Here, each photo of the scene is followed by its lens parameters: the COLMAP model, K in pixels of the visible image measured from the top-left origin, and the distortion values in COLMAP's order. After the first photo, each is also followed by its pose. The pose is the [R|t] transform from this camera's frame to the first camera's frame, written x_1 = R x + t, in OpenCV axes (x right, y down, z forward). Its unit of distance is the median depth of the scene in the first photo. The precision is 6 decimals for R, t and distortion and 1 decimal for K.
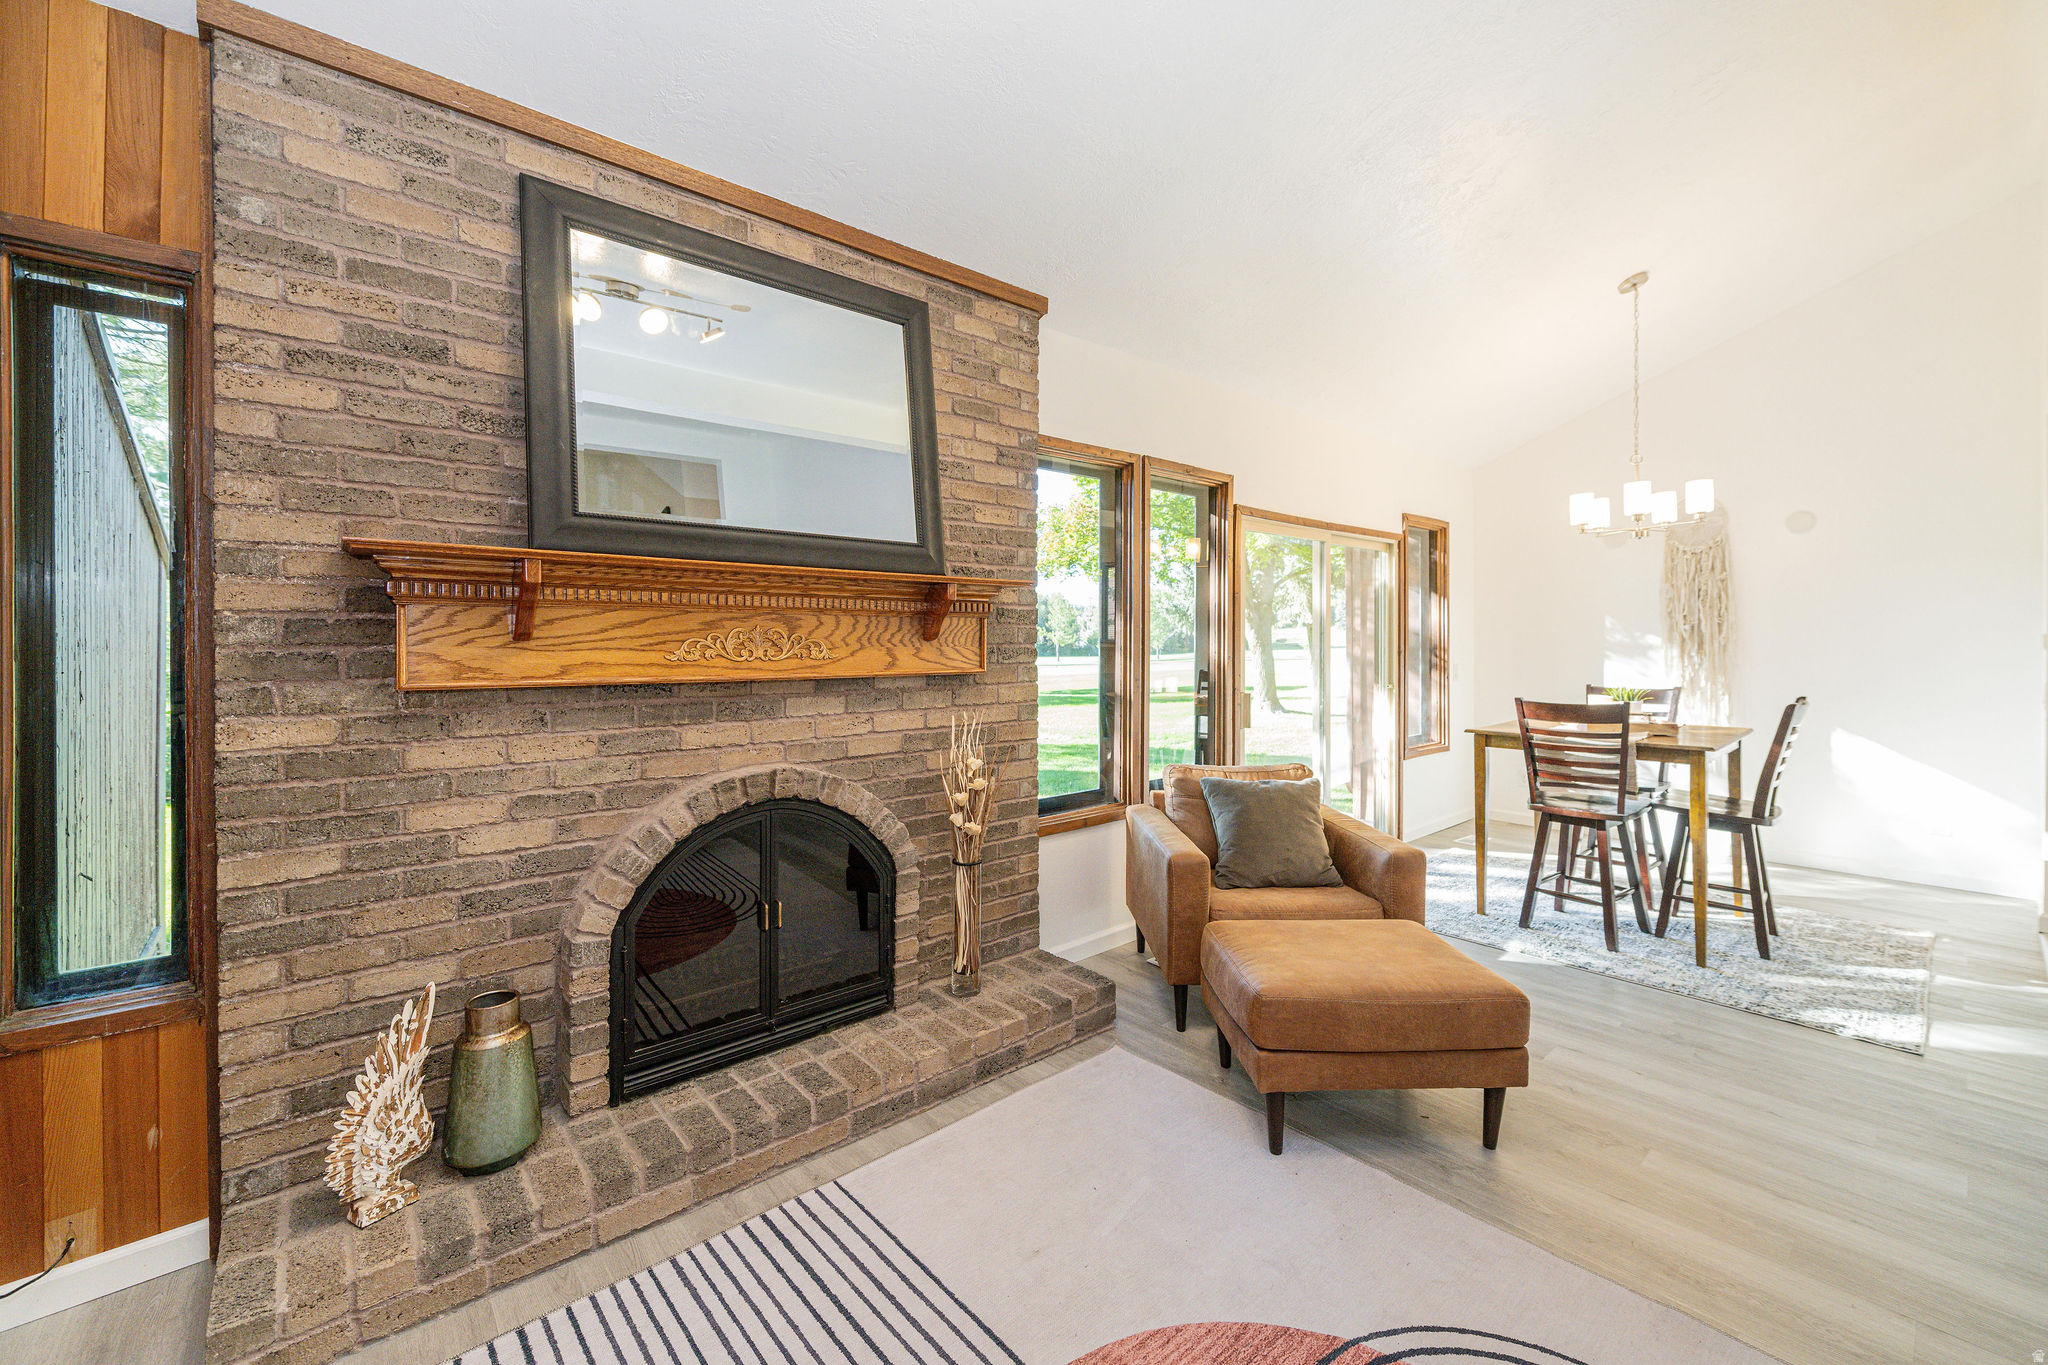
lens RADIAL K [[837.5, 0, 1028.8], [0, 837.5, 634.9], [0, 0, 1]] dist [0.000927, -0.000262]
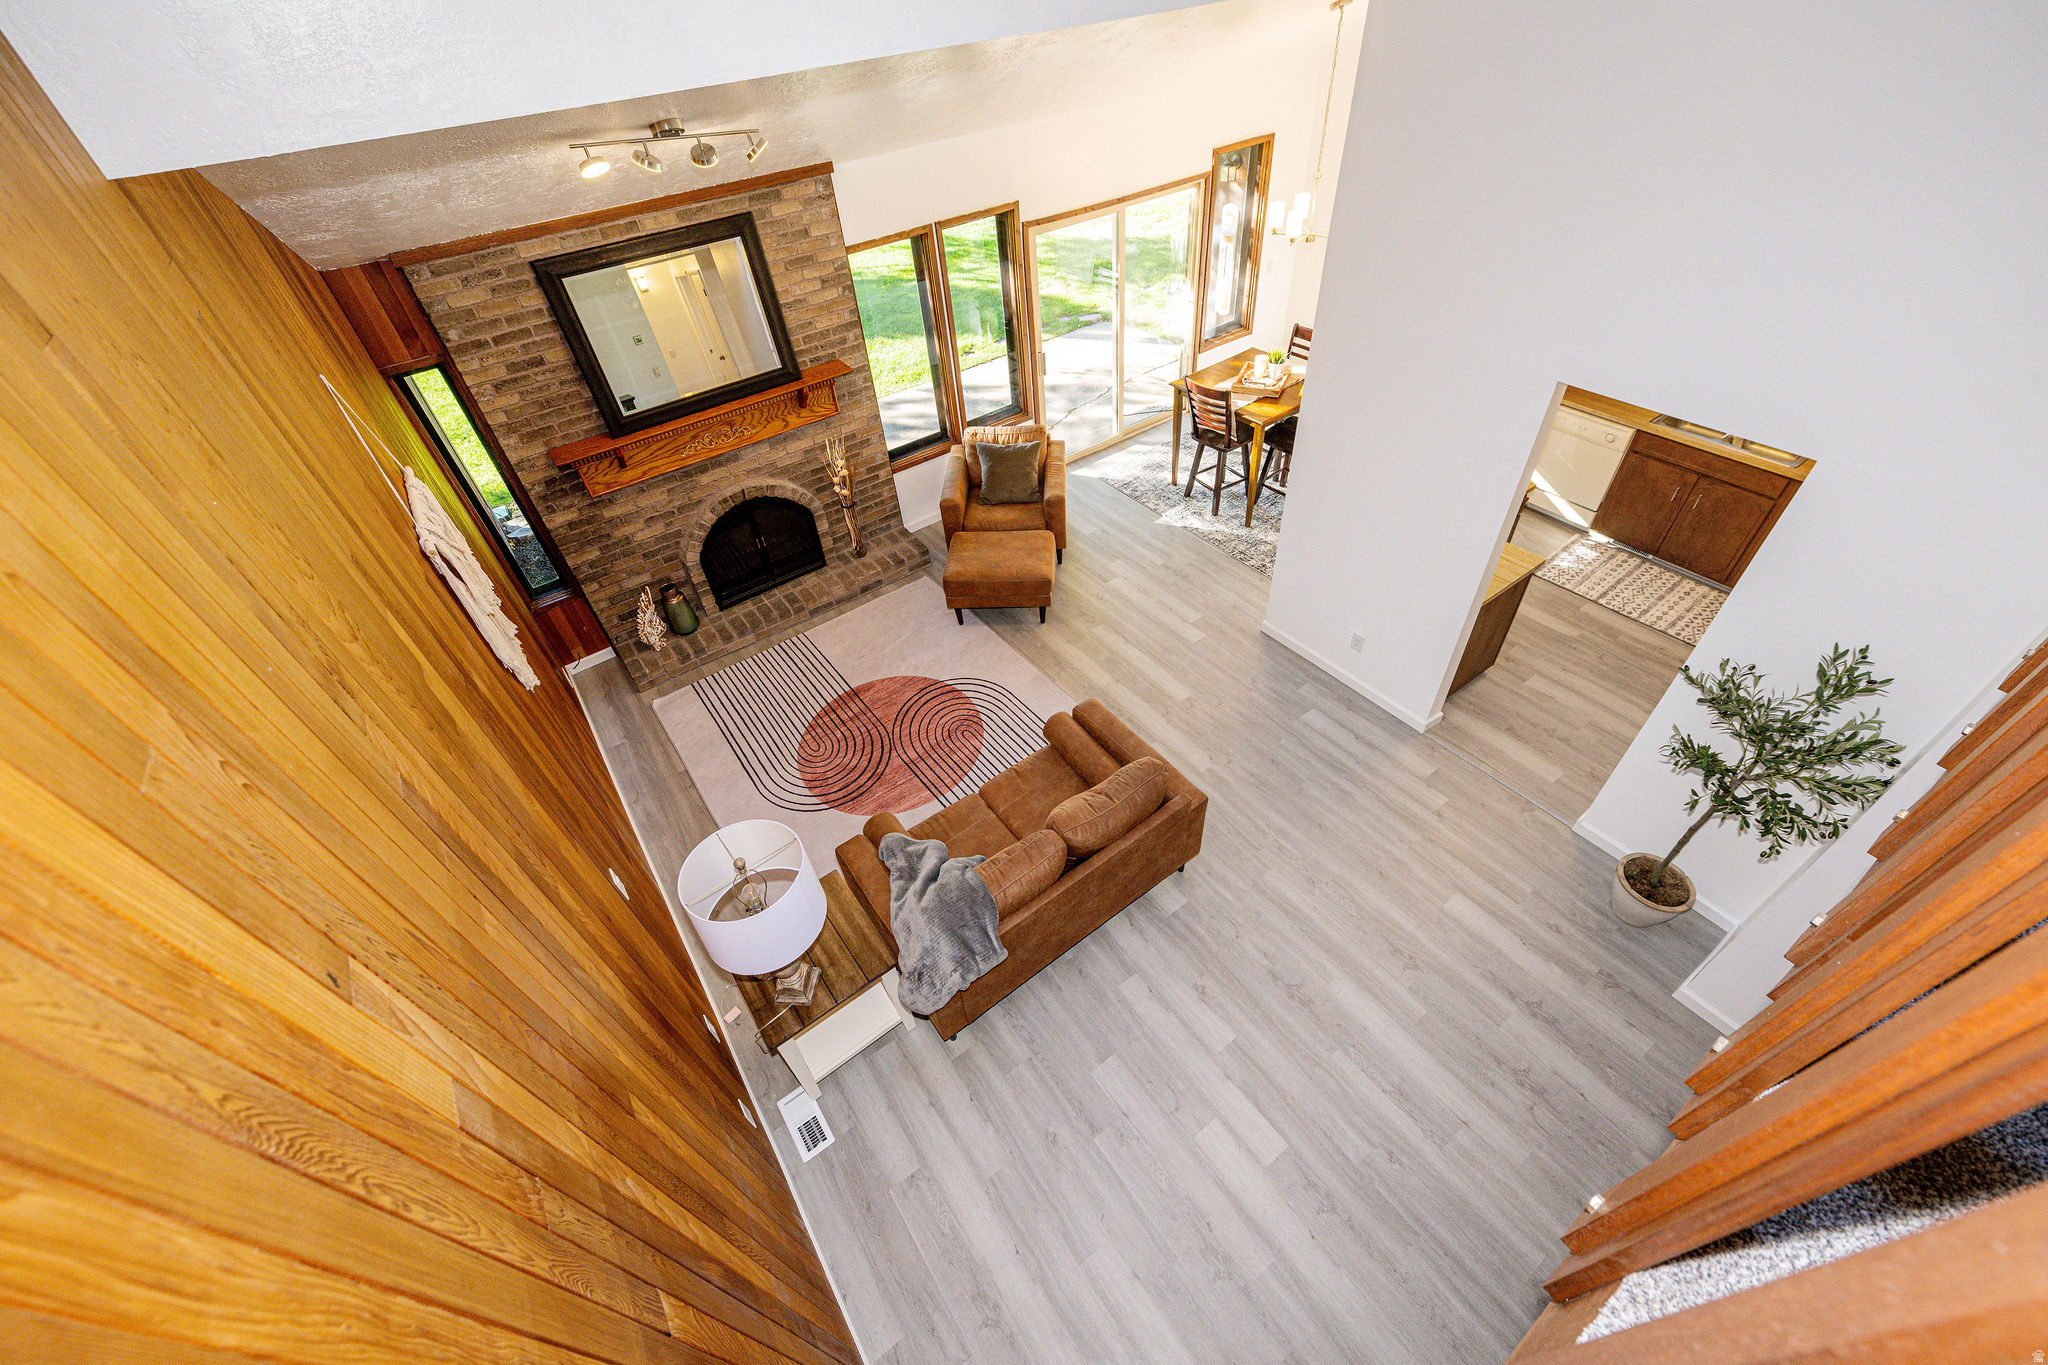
lens RADIAL K [[816.8, 0, 1024.0], [0, 816.8, 682.5], [0, 0, 1]] dist [0.000597, -0.000074]
pose [[0.992197, 0.016226, -0.123617, 0.758978], [0.074042, 0.721036, 0.688930, -0.958078], [0.100311, -0.692707, 0.714209, -0.906471]]
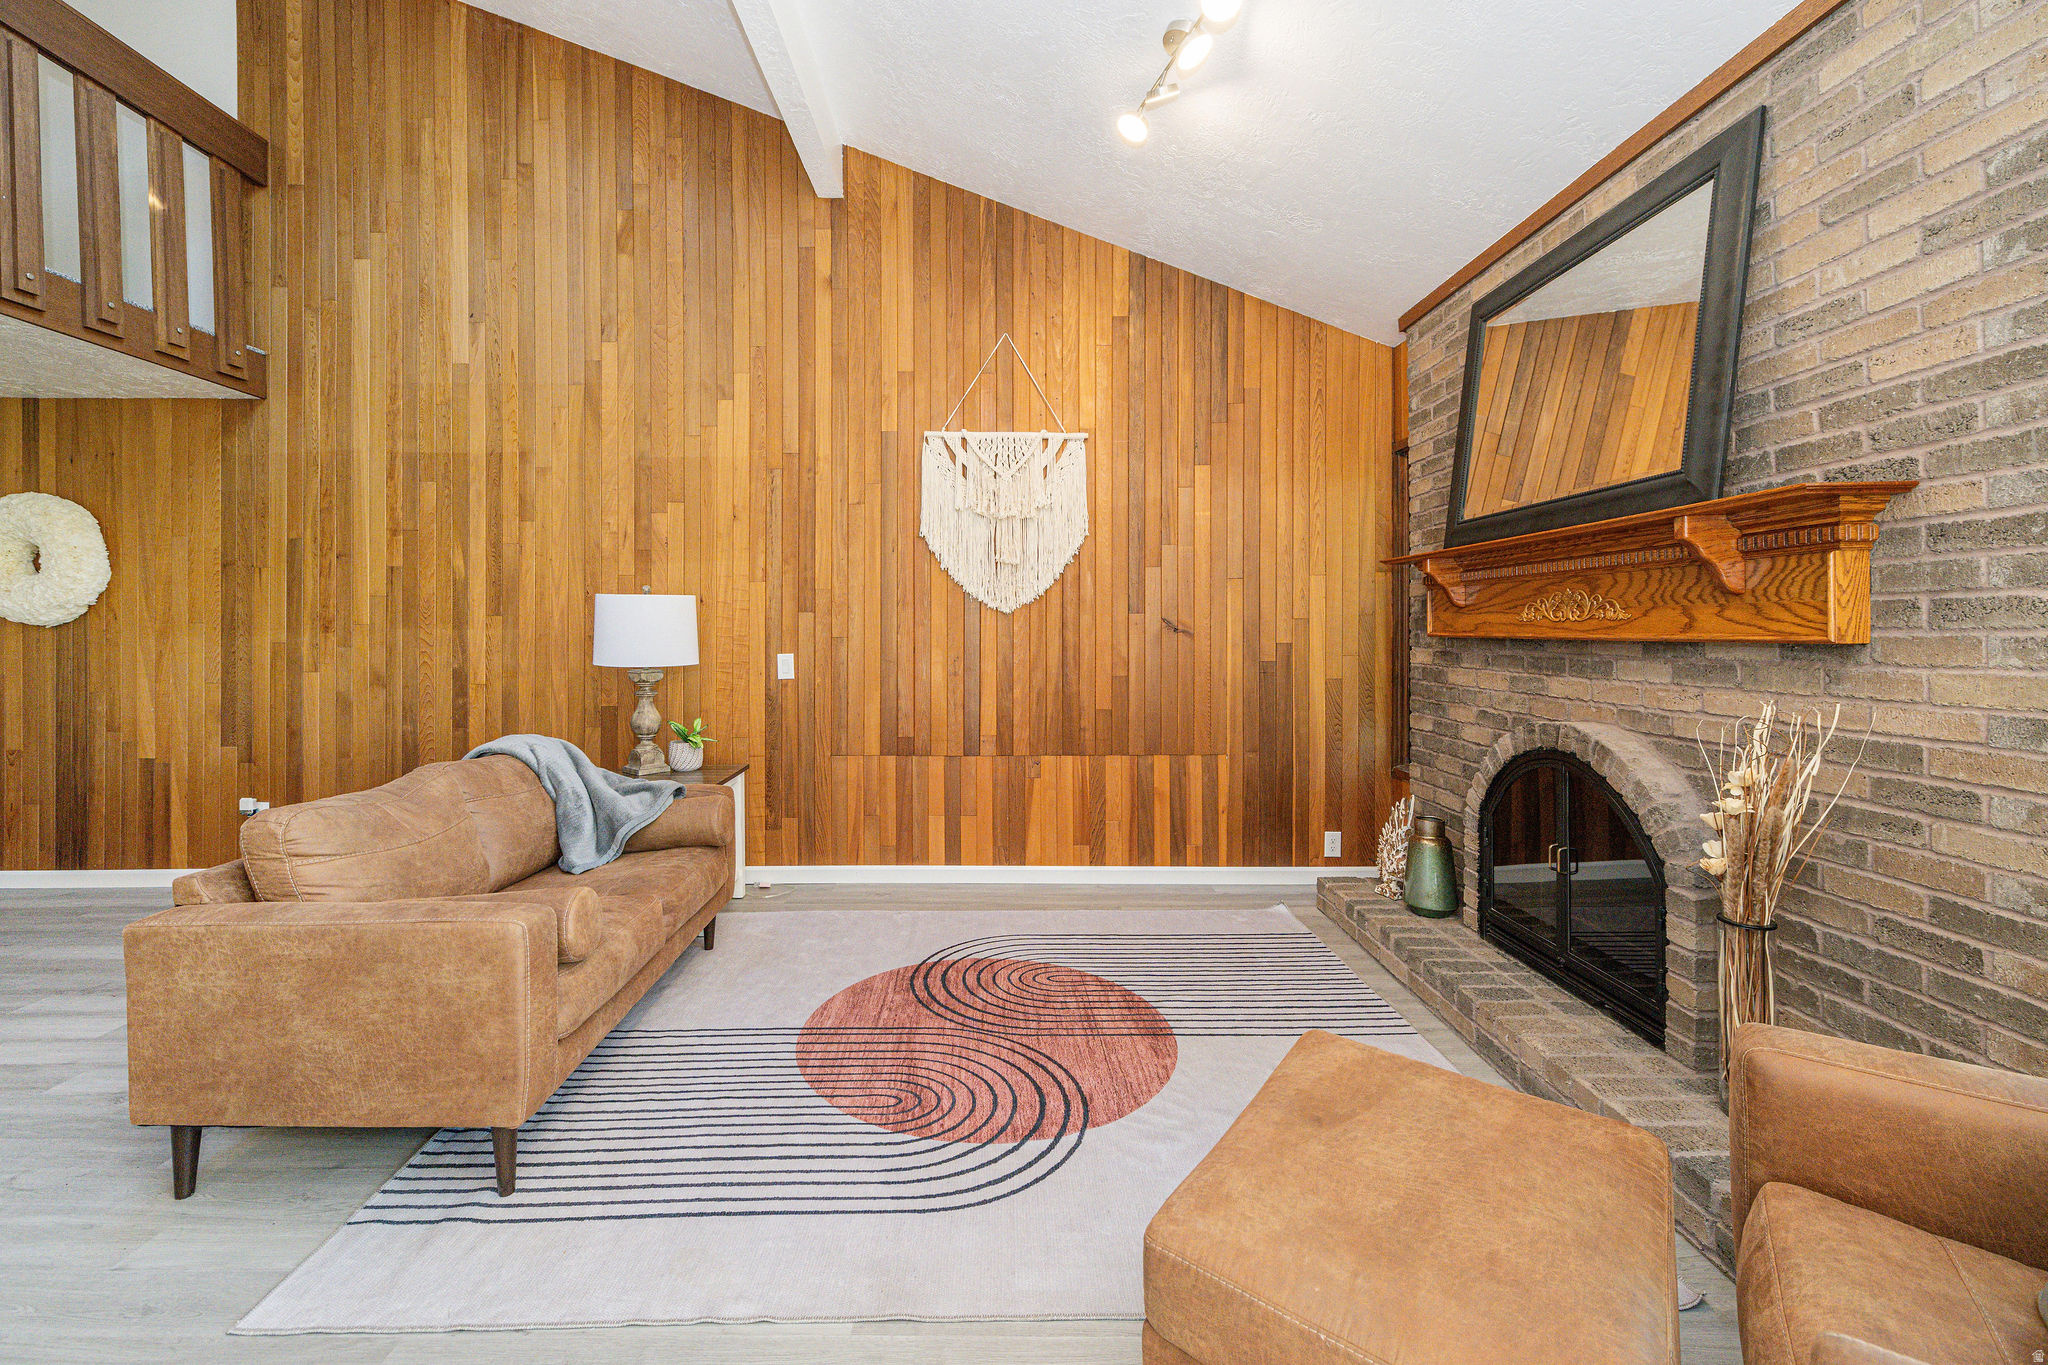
lens RADIAL K [[822.1, 0, 1012.1], [0, 822.1, 635.1], [0, 0, 1]] dist [-0.000287, -0.000157]
pose [[-0.644558, 0.001057, -0.764555, 0.954095], [-0.000420, 0.999998, 0.001736, 0.047867], [0.764556, 0.001440, -0.644556, 1.154196]]
